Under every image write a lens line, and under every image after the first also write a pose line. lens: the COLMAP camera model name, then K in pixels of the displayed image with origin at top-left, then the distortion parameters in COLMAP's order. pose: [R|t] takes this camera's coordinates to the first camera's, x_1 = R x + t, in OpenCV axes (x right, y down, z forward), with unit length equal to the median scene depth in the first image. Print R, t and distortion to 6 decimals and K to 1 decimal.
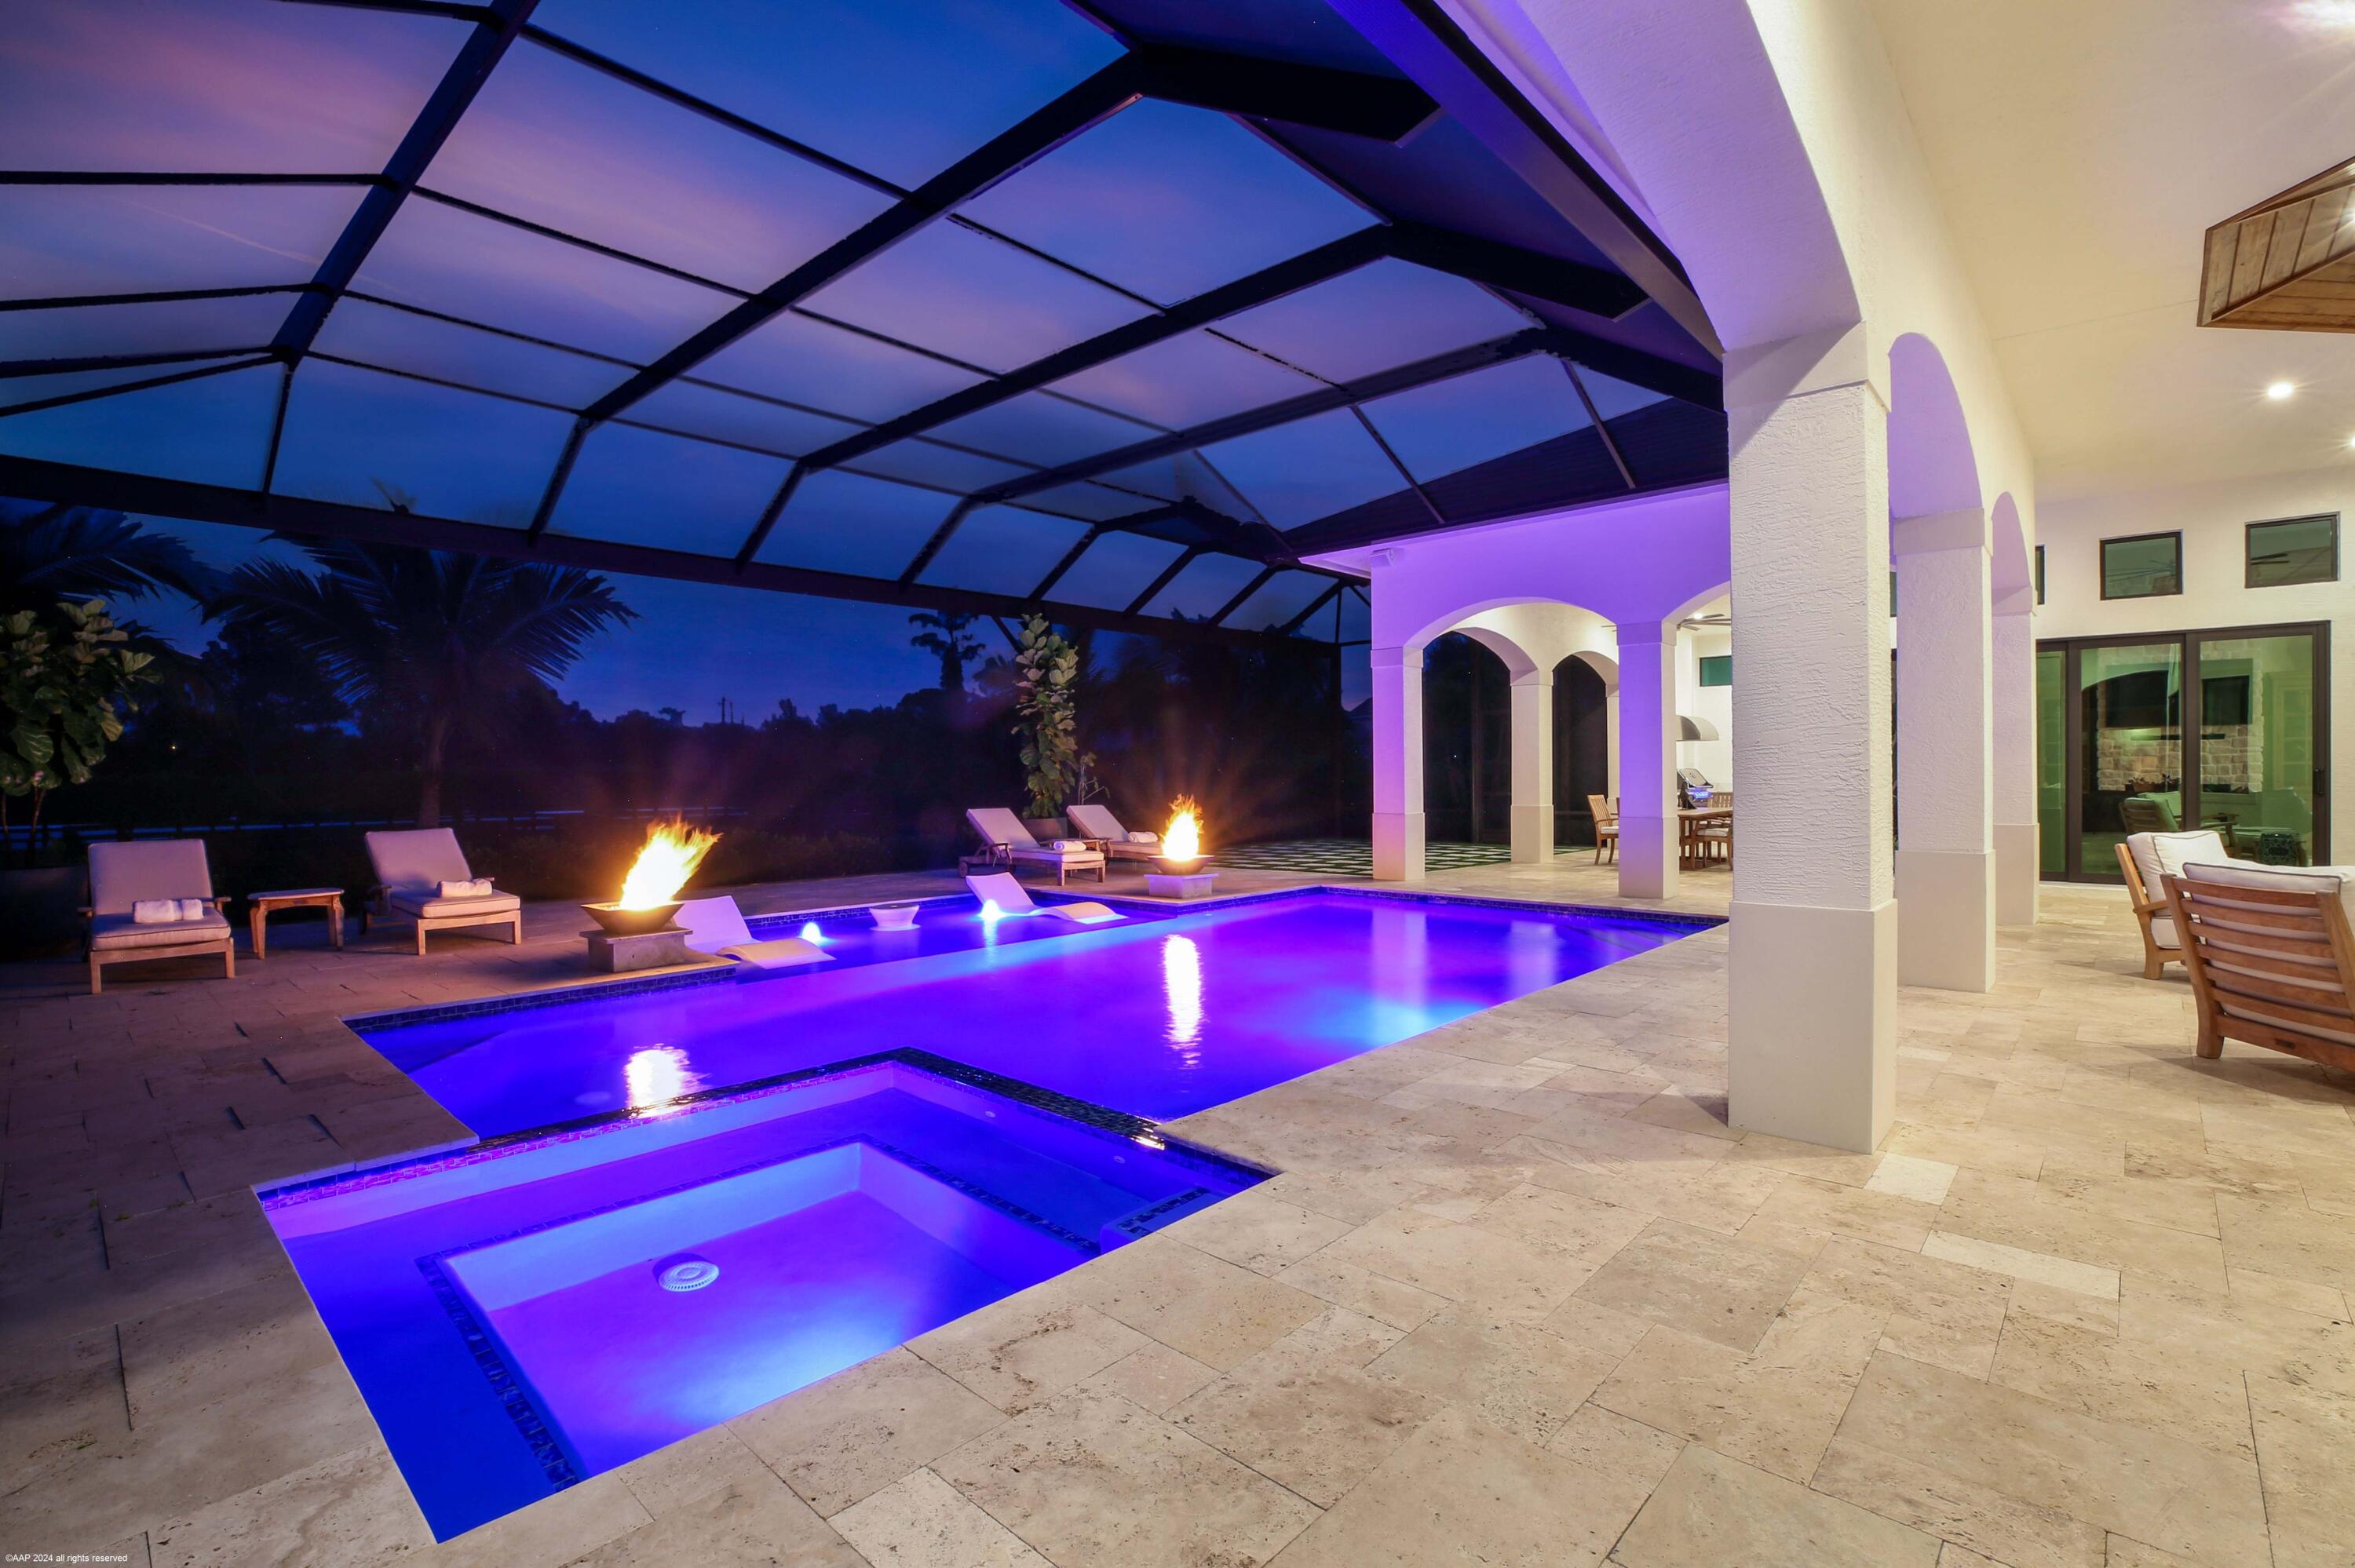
lens RADIAL K [[1076.9, 0, 1177.5], [0, 1076.9, 784.0], [0, 0, 1]] dist [-0.039845, 0.000010]
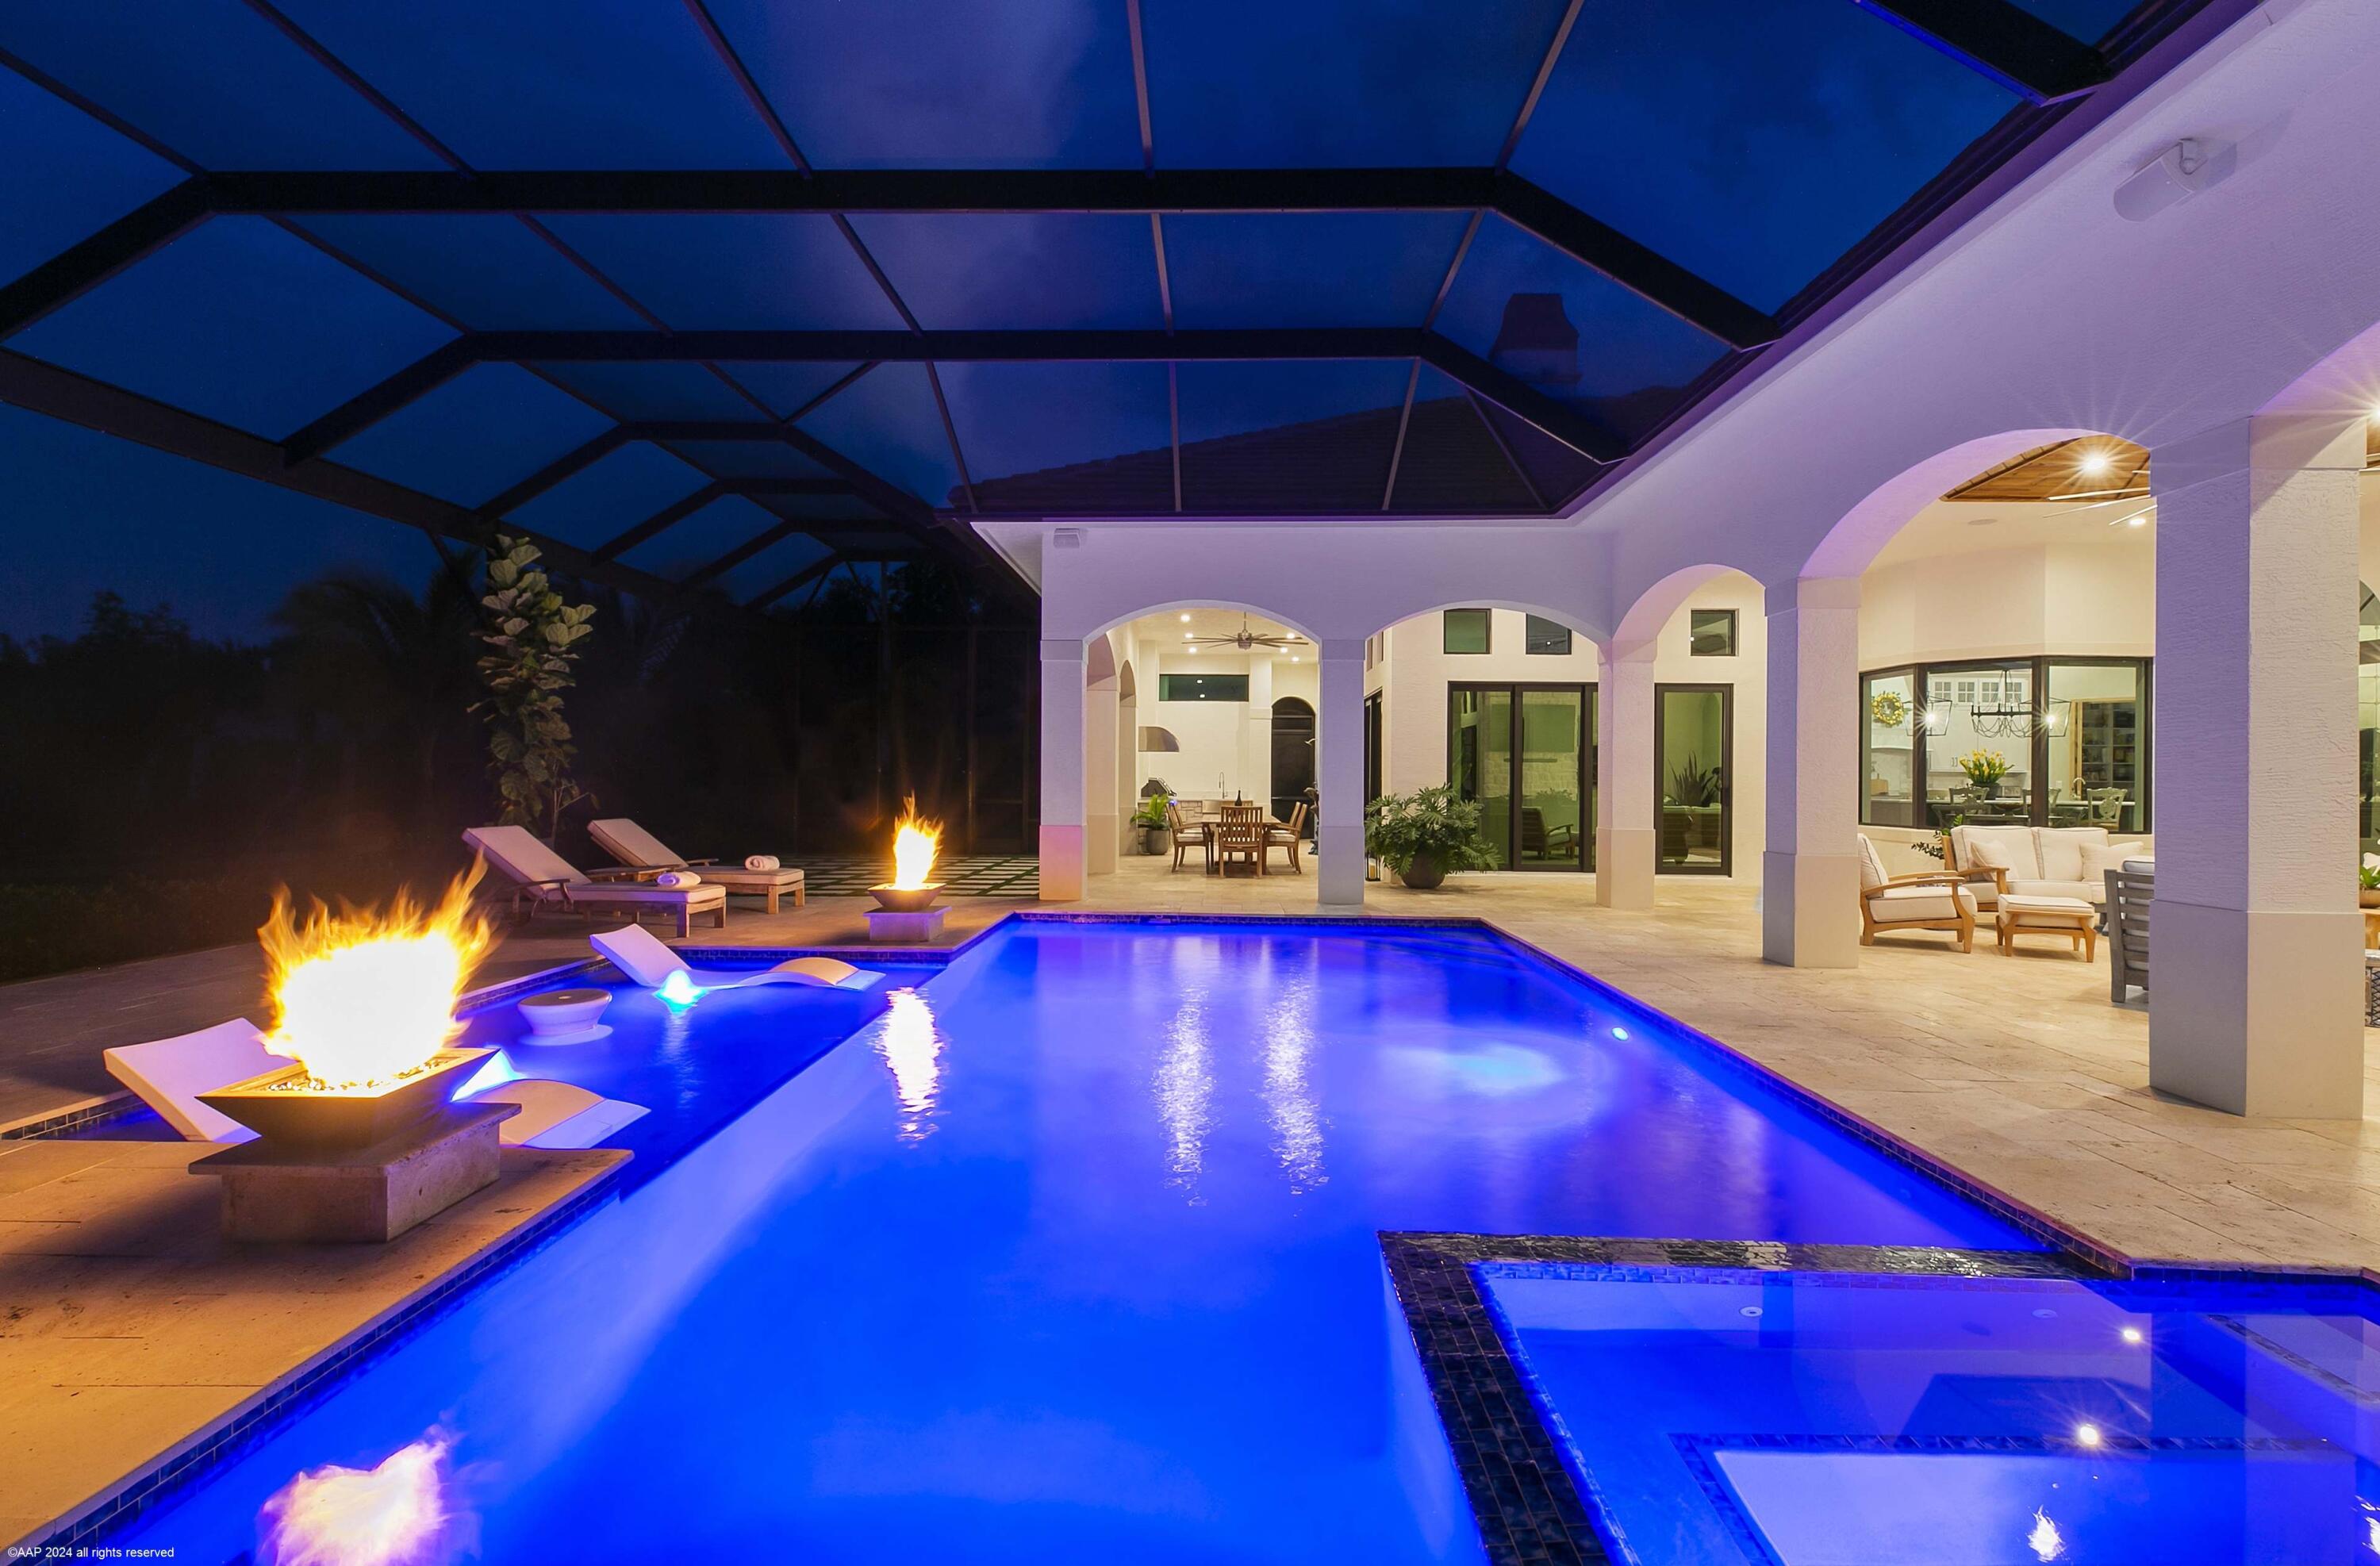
lens RADIAL K [[1073.2, 0, 1190.0], [0, 1073.2, 783.0], [0, 0, 1]] dist [0.012007, -0.000231]
pose [[0.754091, 0.010704, 0.656683, -0.318905], [-0.007745, 0.999943, -0.007406, -0.002256], [-0.656725, 0.000499, 0.754130, 0.261796]]
